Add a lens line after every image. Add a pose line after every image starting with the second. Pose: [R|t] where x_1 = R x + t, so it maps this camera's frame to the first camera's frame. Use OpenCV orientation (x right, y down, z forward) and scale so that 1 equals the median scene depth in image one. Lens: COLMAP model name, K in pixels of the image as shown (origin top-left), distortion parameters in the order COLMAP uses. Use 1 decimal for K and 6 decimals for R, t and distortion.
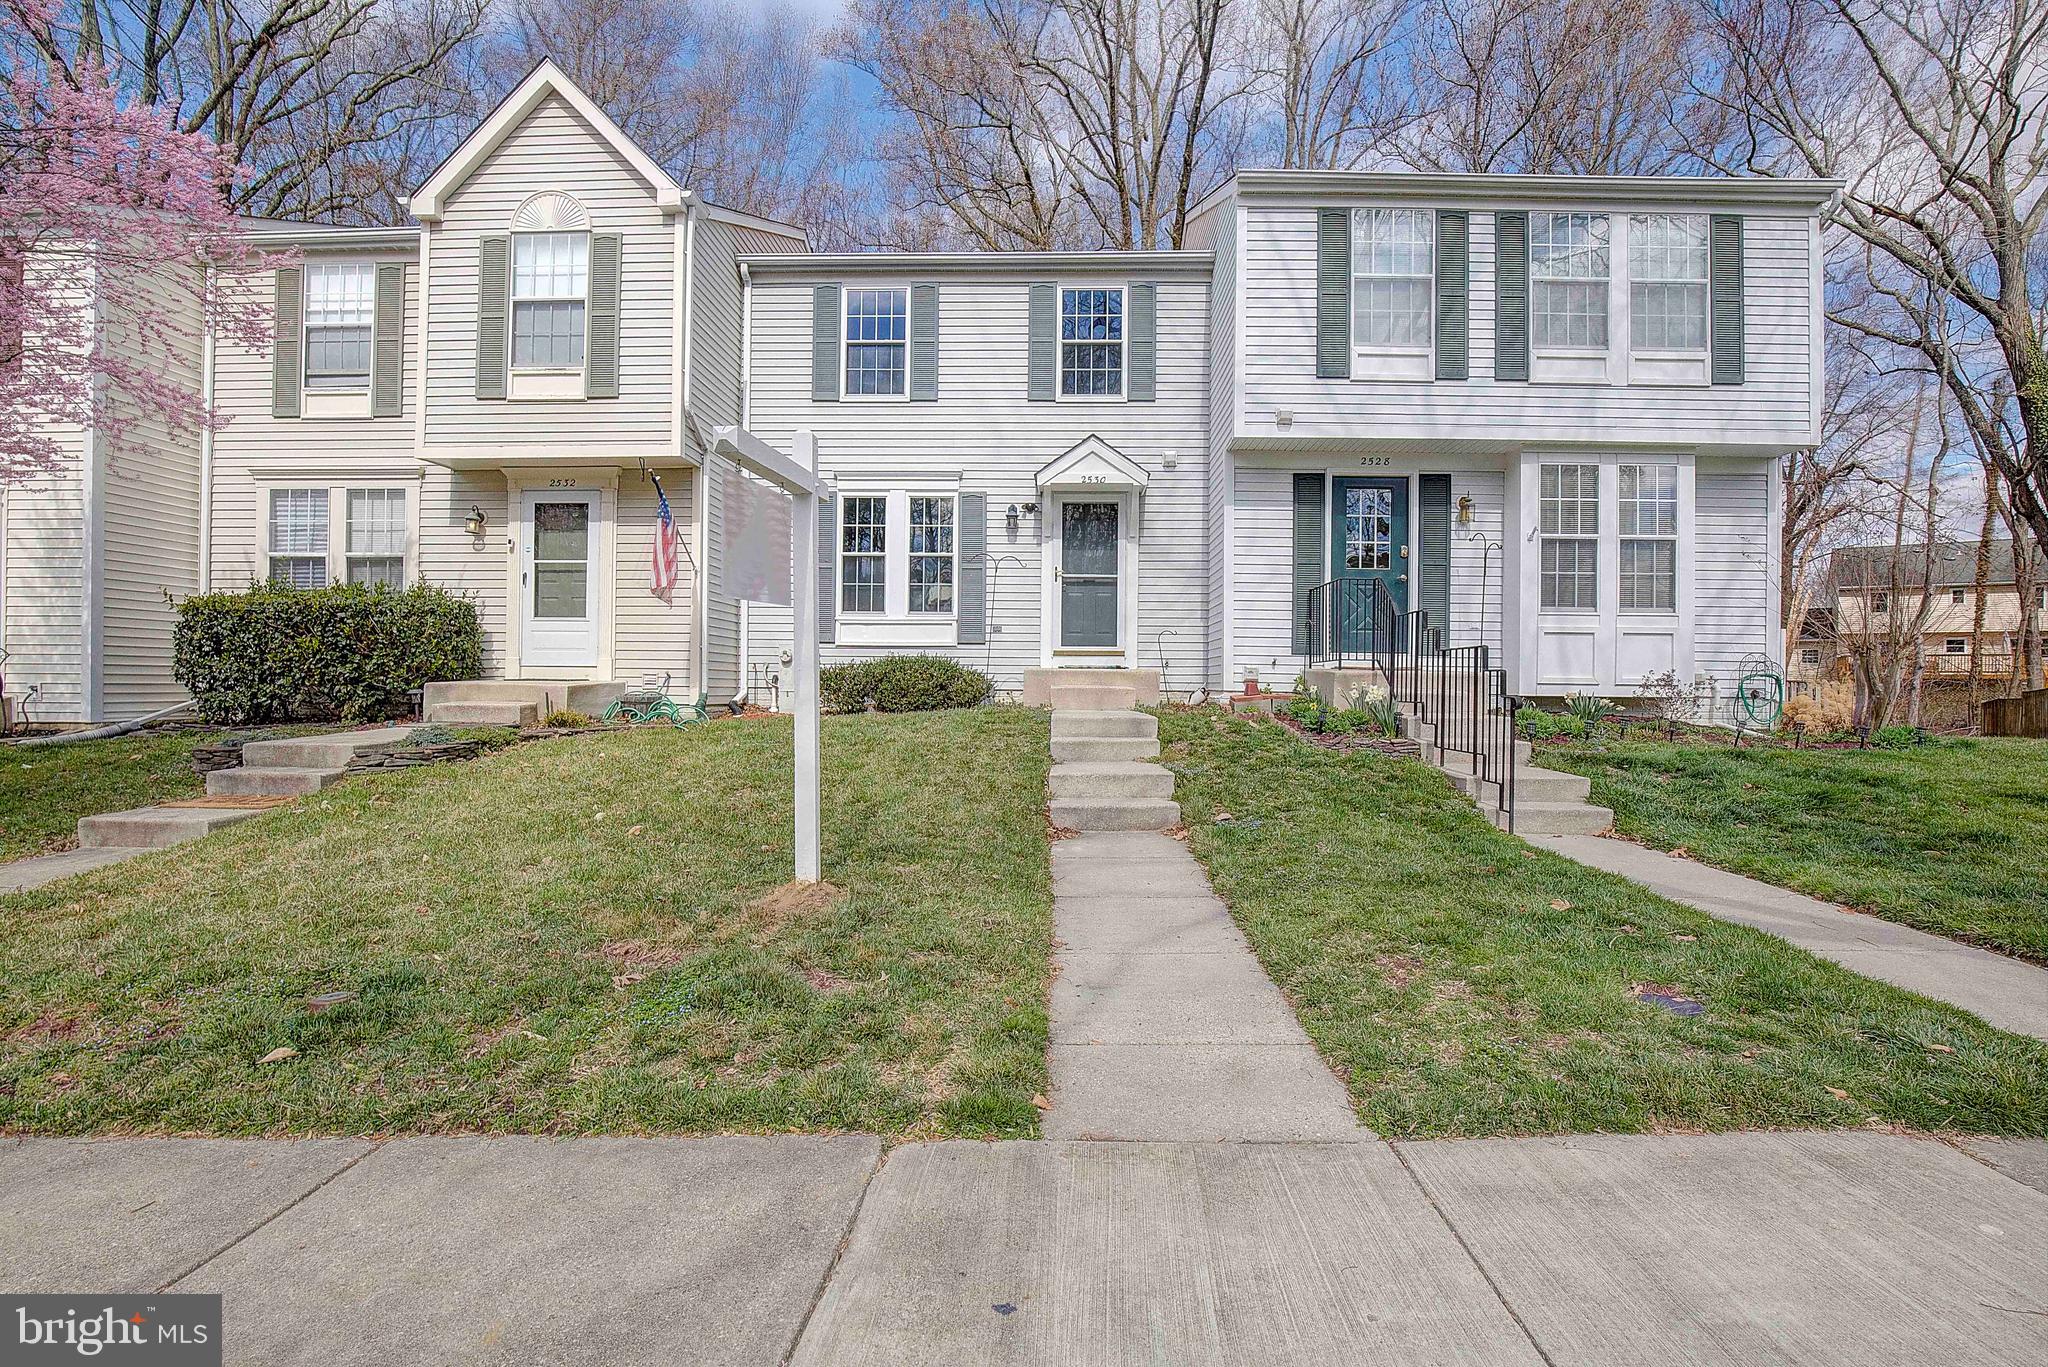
lens RADIAL K [[931.4, 0, 1033.9], [0, 931.4, 688.7], [0, 0, 1]] dist [-0.035665, 0.005379]
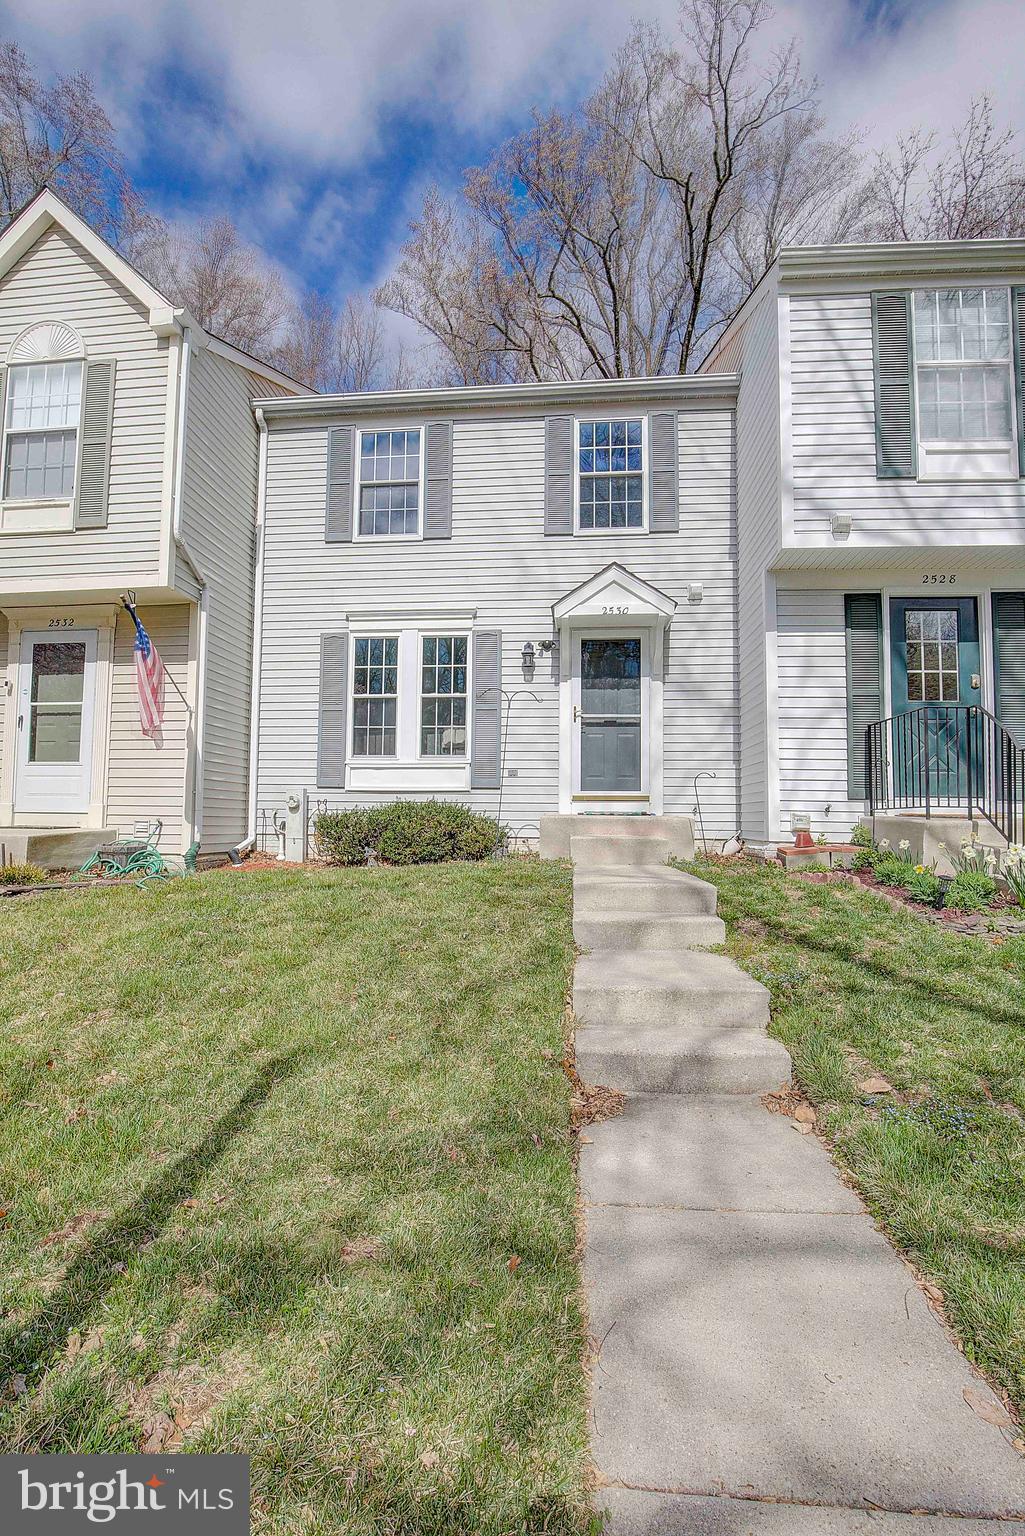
lens RADIAL K [[698.6, 0, 506.4], [0, 698.6, 782.6], [0, 0, 1]] dist [-0.035665, 0.005379]
pose [[0.997721, -0.003693, -0.067368, 0.001935], [-0.000114, 0.998407, -0.056423, -0.014740], [0.067469, 0.056302, 0.996132, 0.304669]]
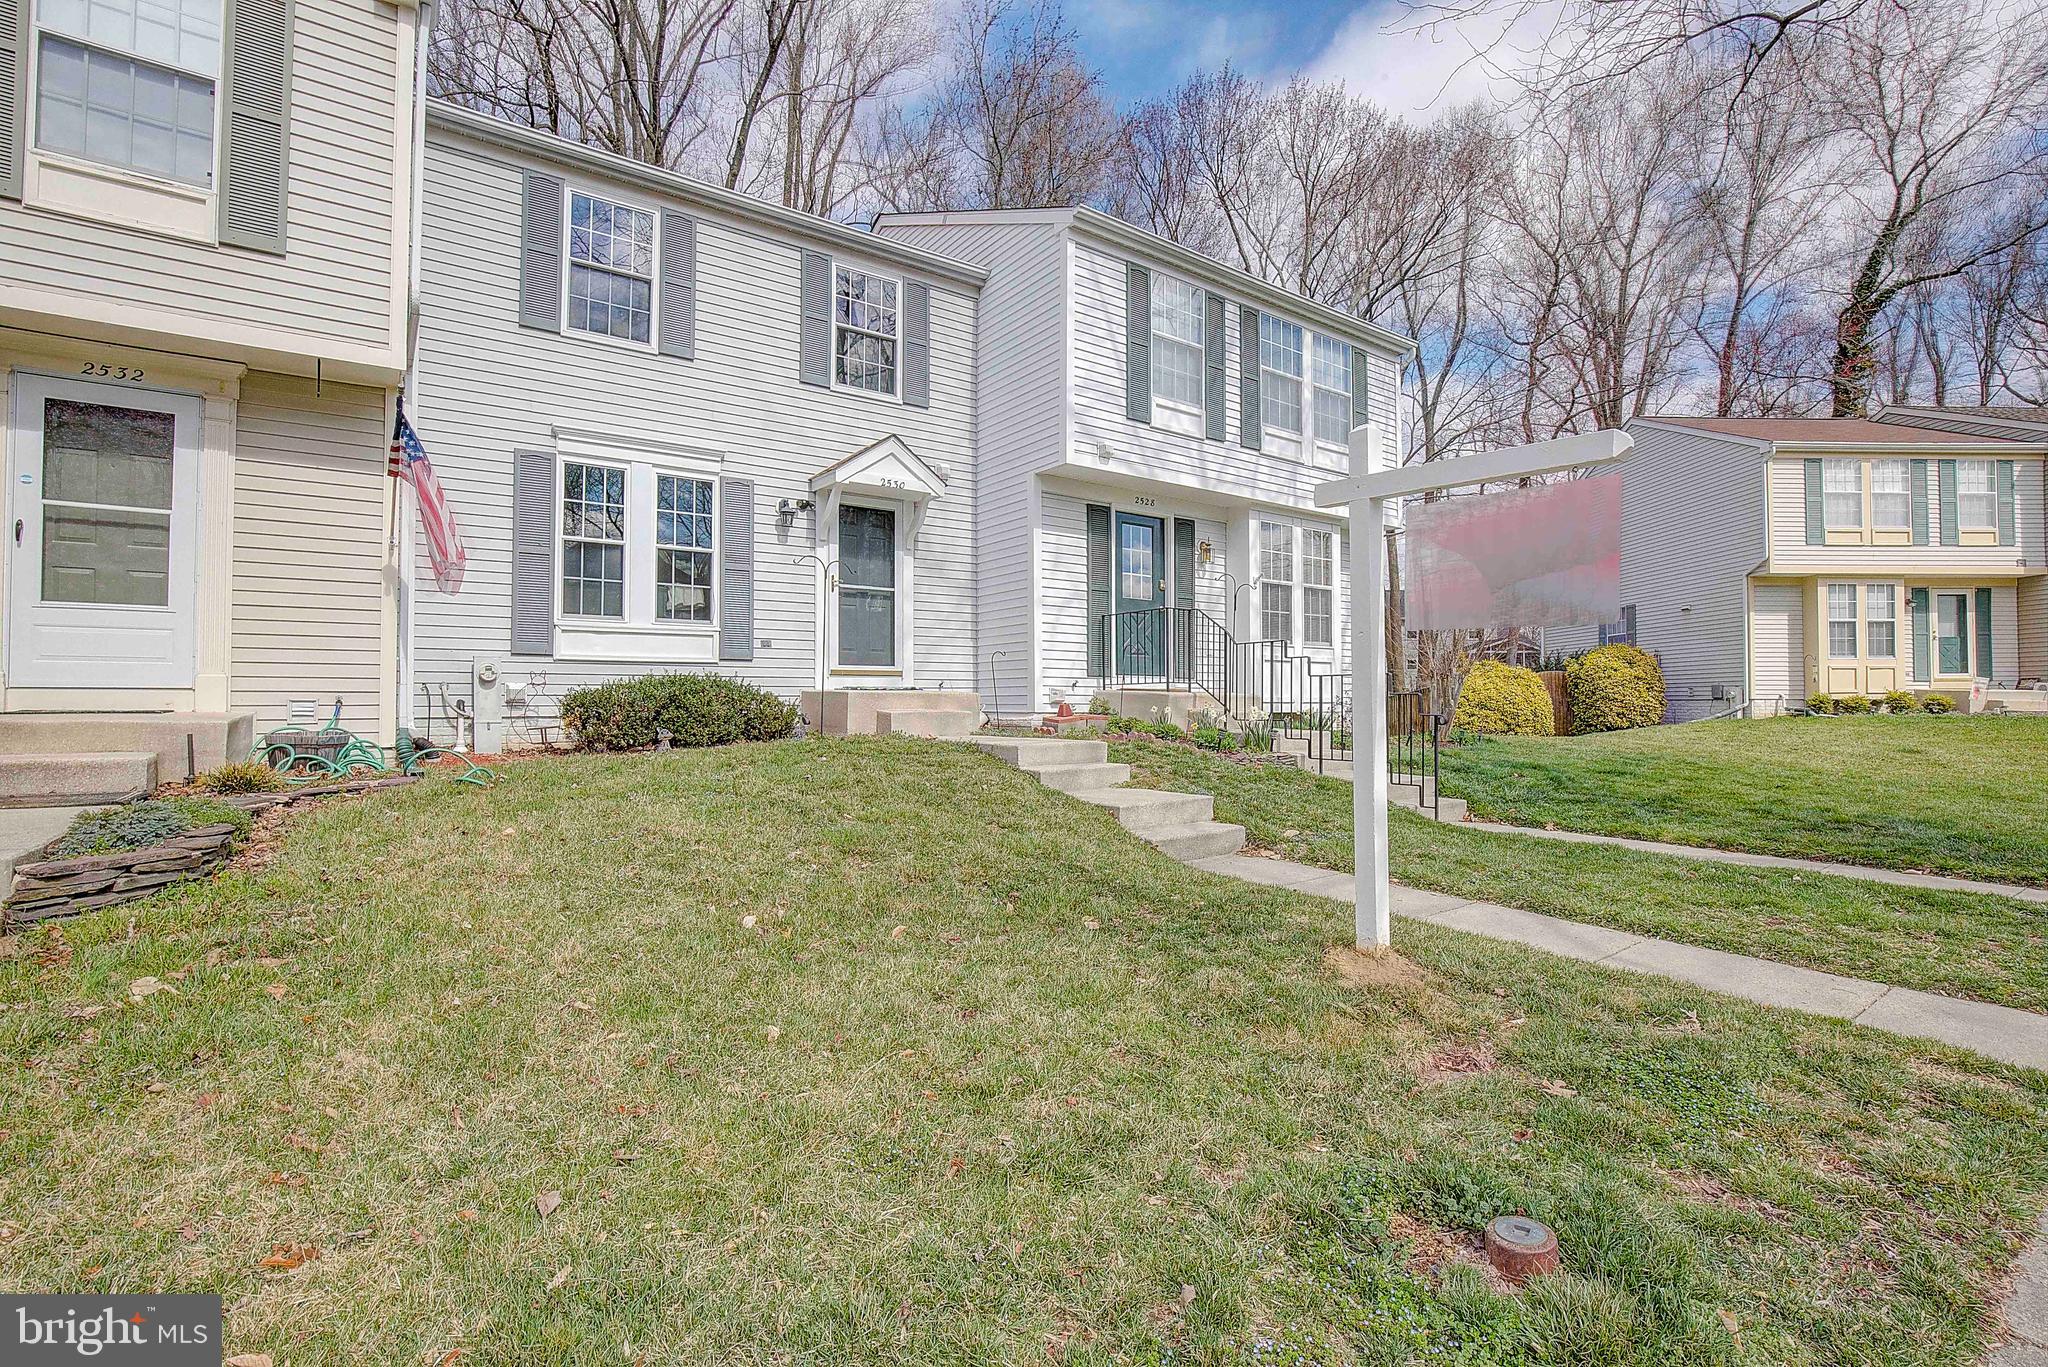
lens RADIAL K [[931.4, 0, 1033.9], [0, 931.4, 688.7], [0, 0, 1]] dist [-0.035665, 0.005379]
pose [[0.792651, -0.001482, 0.609673, -0.374675], [0.011016, 0.999869, -0.011892, -0.010385], [-0.609575, 0.016142, 0.792564, 0.188706]]
